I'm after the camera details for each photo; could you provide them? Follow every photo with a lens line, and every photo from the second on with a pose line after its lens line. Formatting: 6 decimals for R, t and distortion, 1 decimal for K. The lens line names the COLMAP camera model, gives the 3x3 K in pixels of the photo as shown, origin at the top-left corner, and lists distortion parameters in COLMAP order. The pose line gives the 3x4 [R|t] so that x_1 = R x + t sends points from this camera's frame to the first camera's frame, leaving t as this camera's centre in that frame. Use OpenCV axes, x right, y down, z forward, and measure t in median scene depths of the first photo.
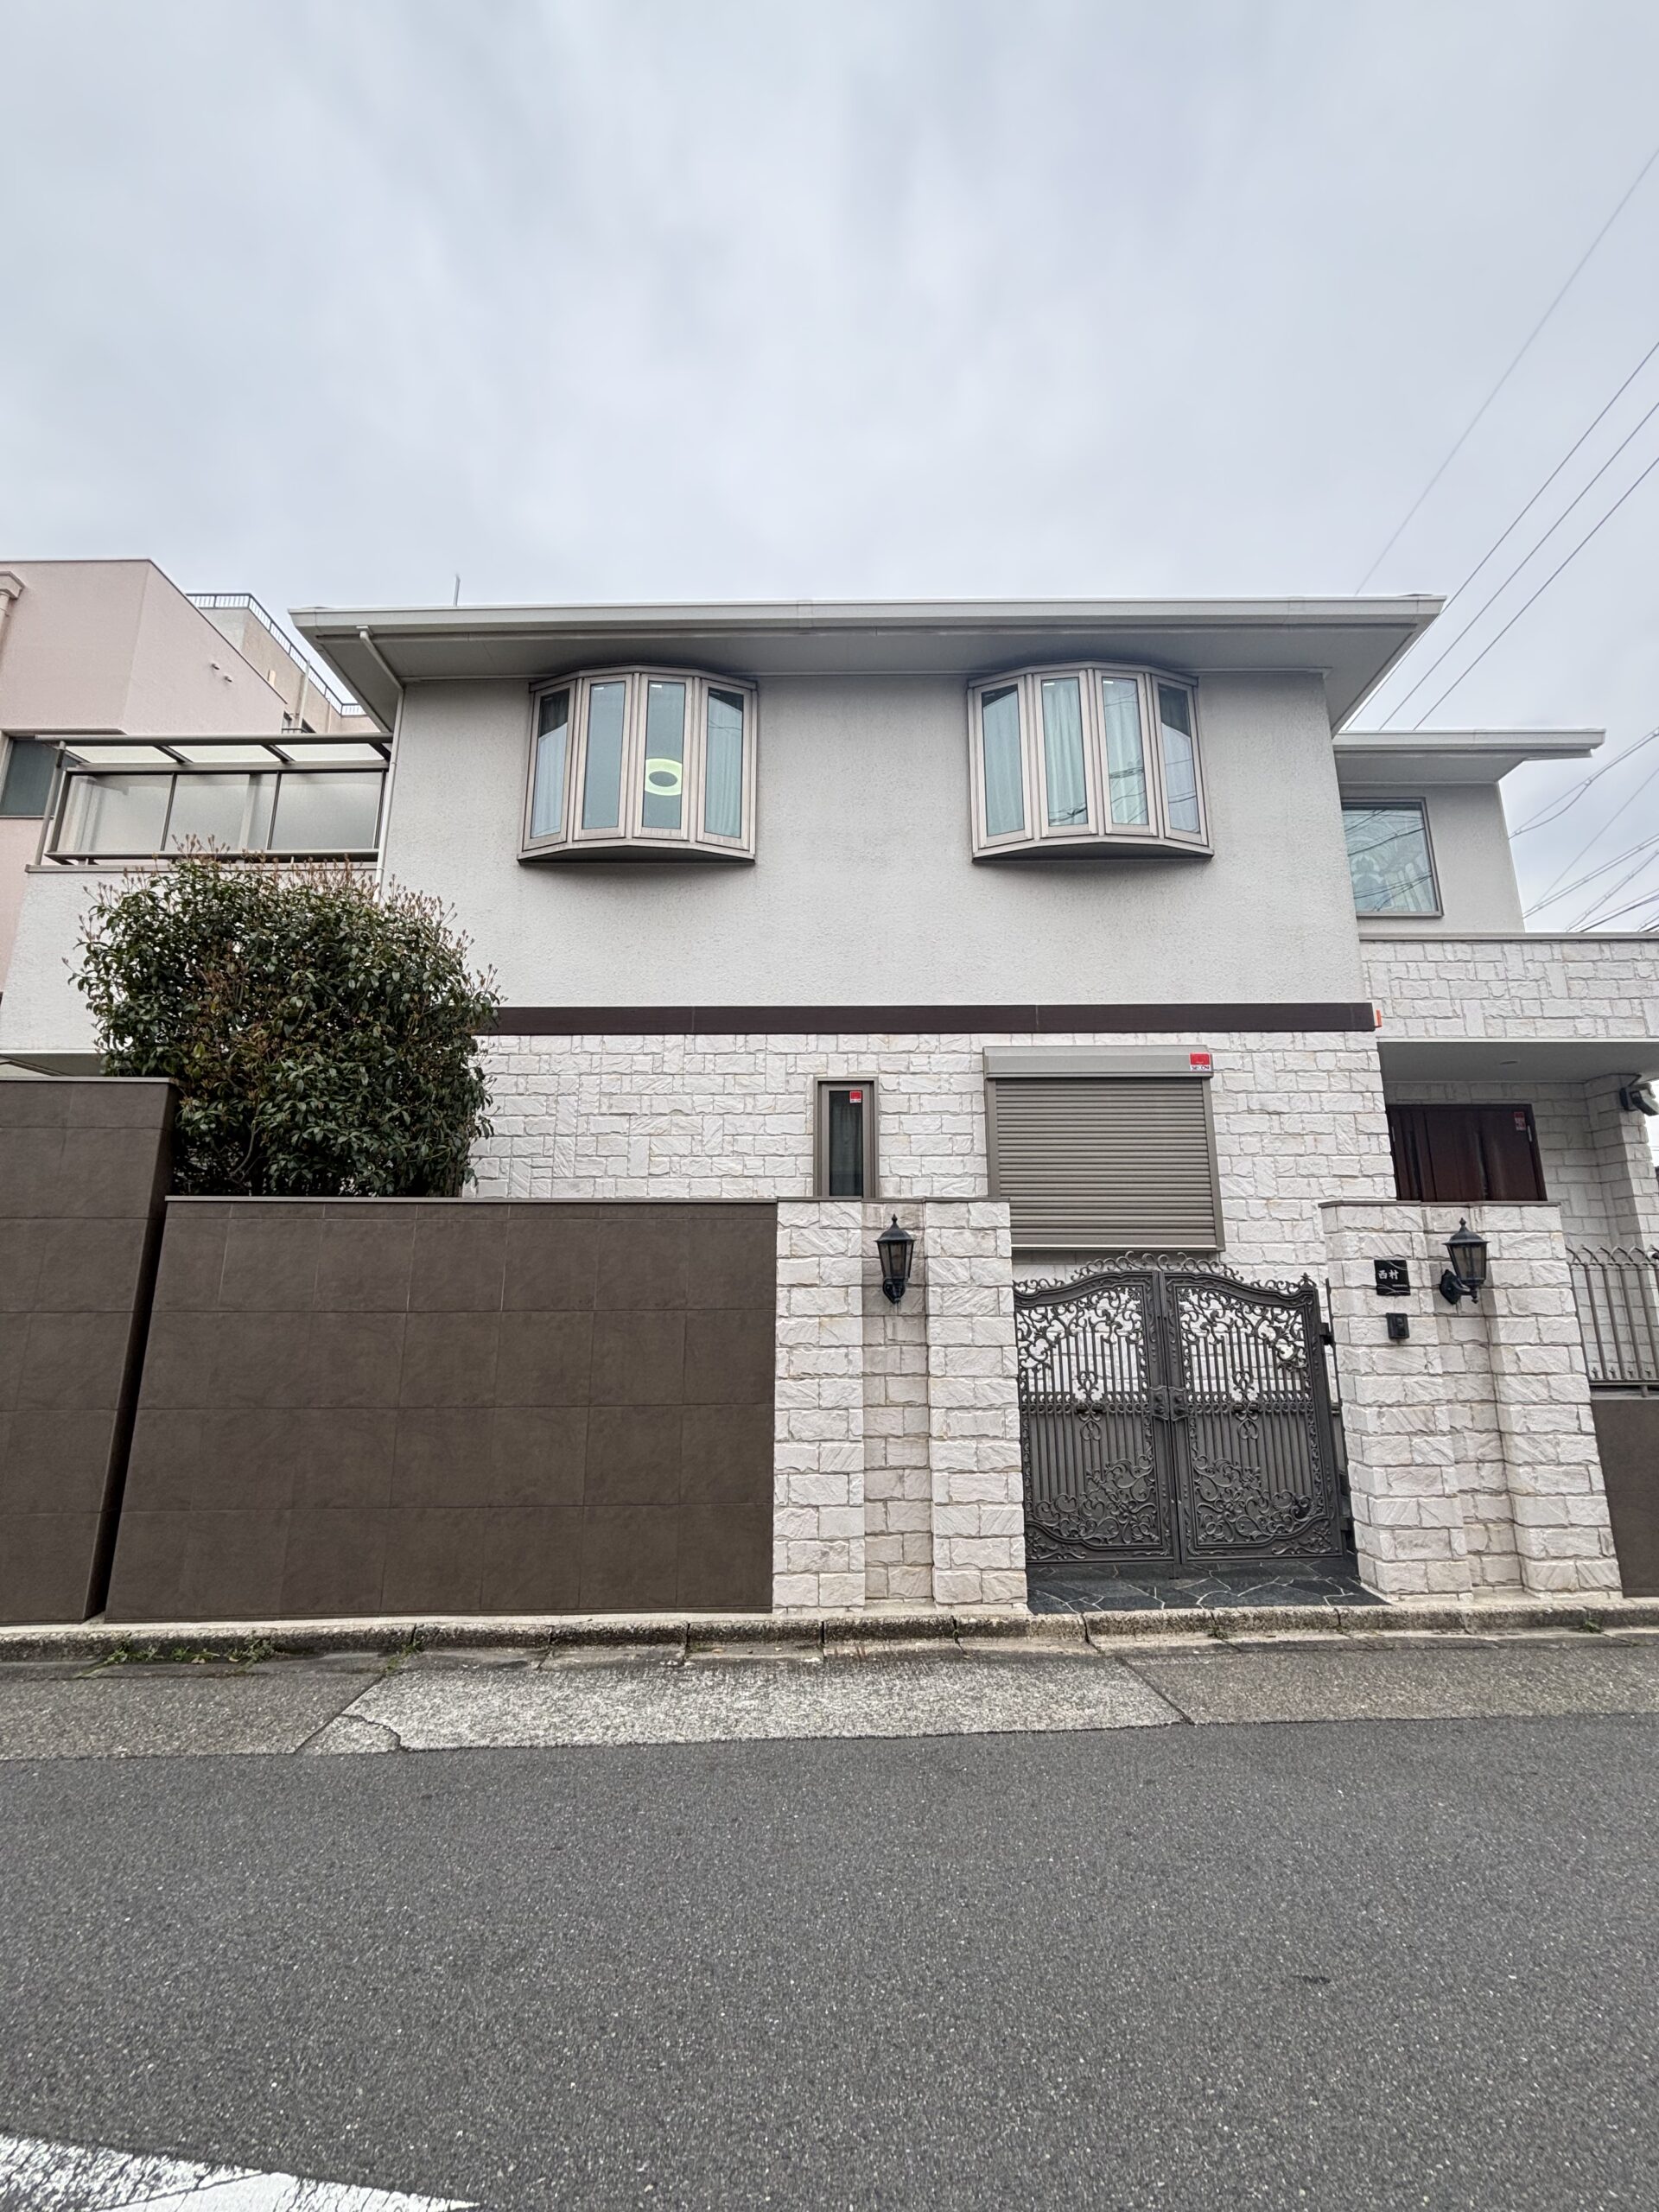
lens RADIAL K [[894.3, 0, 829.3], [0, 894.3, 1114.4], [0, 0, 1]] dist [-0.001423, 0.000831]
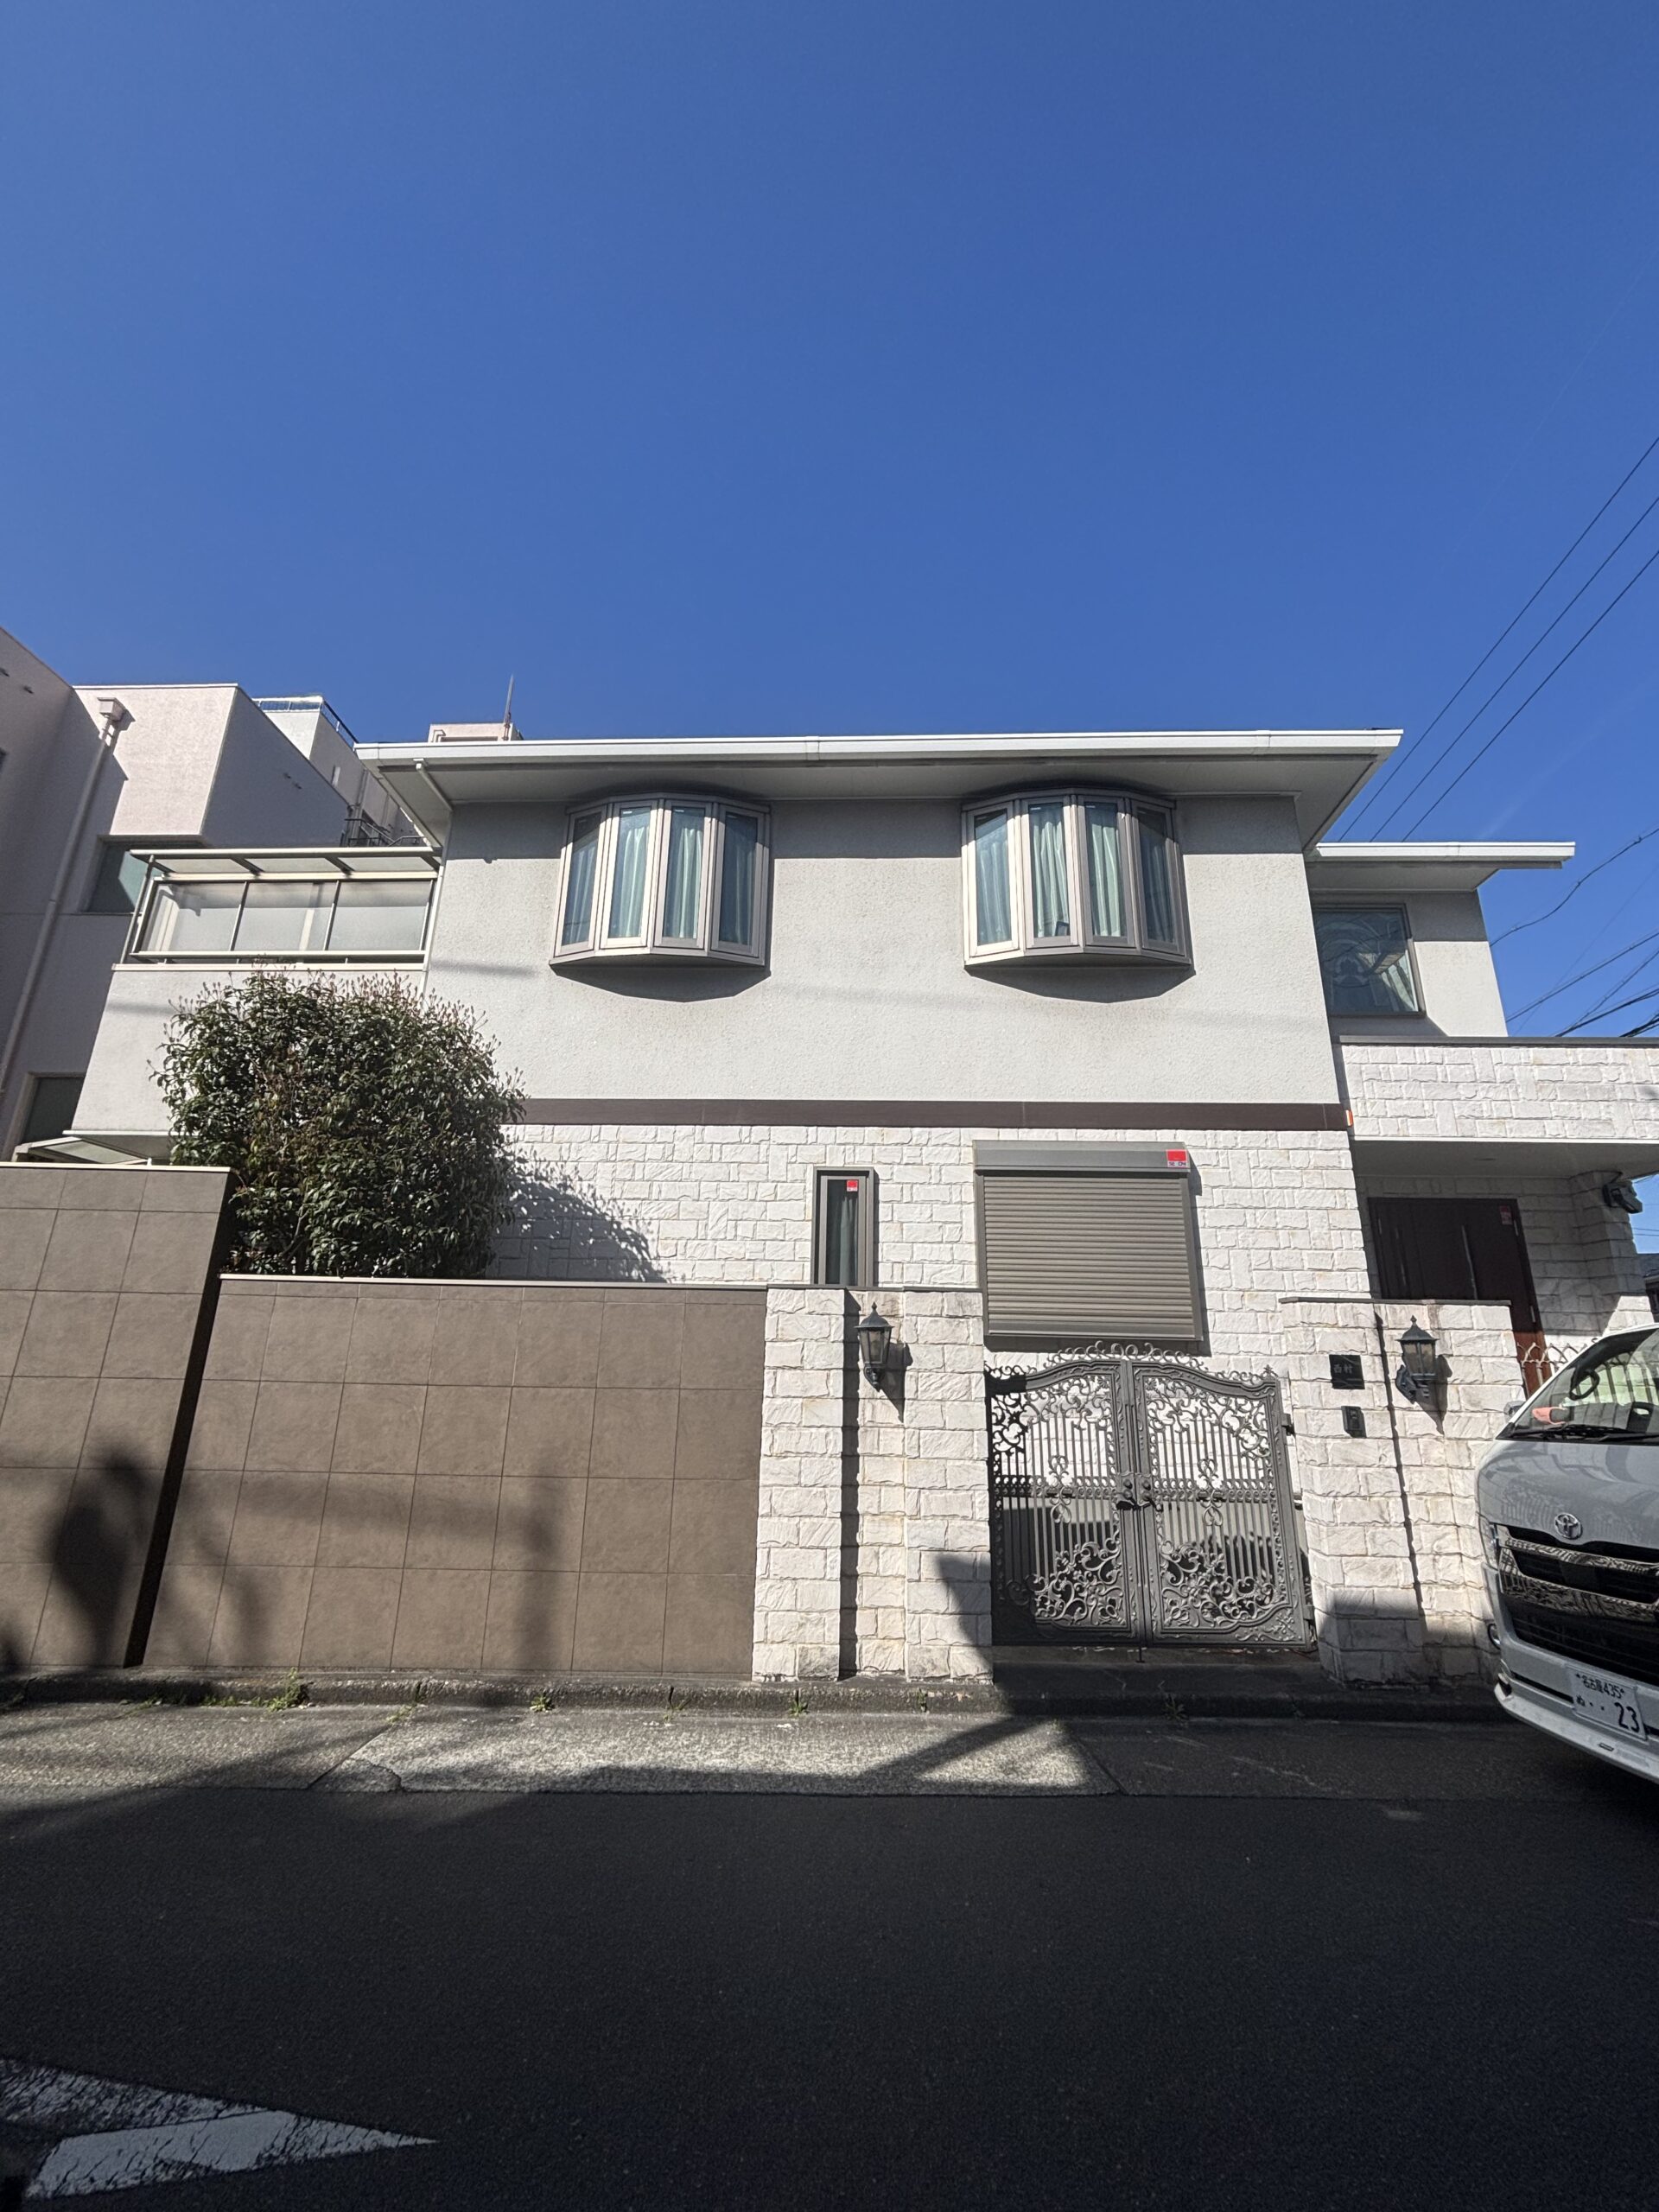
lens RADIAL K [[894.3, 0, 825.5], [0, 894.3, 1116.5], [0, 0, 1]] dist [-0.001423, 0.000831]
pose [[0.999163, 0.010087, -0.039634, 0.052382], [-0.013076, 0.997029, -0.075908, -0.028687], [0.038750, 0.076362, 0.996327, -0.094569]]
